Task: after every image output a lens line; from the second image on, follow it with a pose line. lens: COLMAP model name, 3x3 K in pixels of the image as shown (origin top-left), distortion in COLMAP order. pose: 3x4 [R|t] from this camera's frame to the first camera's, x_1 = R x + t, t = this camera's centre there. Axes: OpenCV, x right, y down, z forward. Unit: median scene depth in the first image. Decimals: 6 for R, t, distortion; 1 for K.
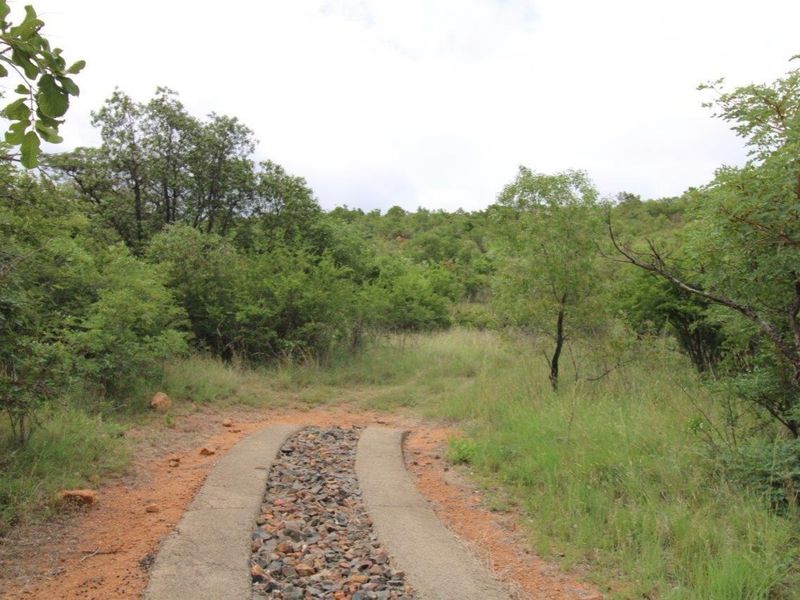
lens RADIAL K [[691.8, 0, 400.0], [0, 691.8, 300.0], [0, 0, 1]] dist [0.000992, 0.007988]
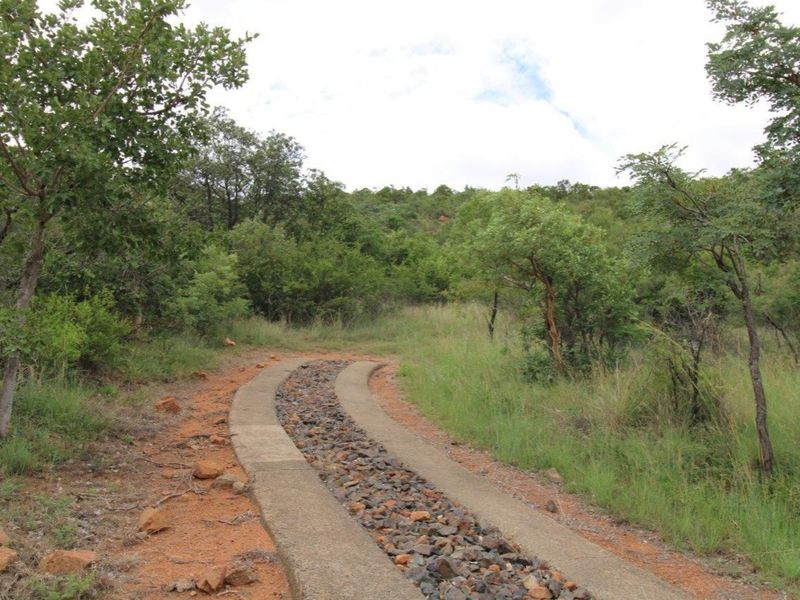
lens RADIAL K [[691.8, 0, 400.0], [0, 691.8, 300.0], [0, 0, 1]] dist [0.000992, 0.007988]
pose [[0.996683, 0.019730, -0.078954, 0.098829], [-0.016721, 0.999115, 0.038588, -0.011934], [0.079645, -0.037140, 0.996131, -0.333432]]
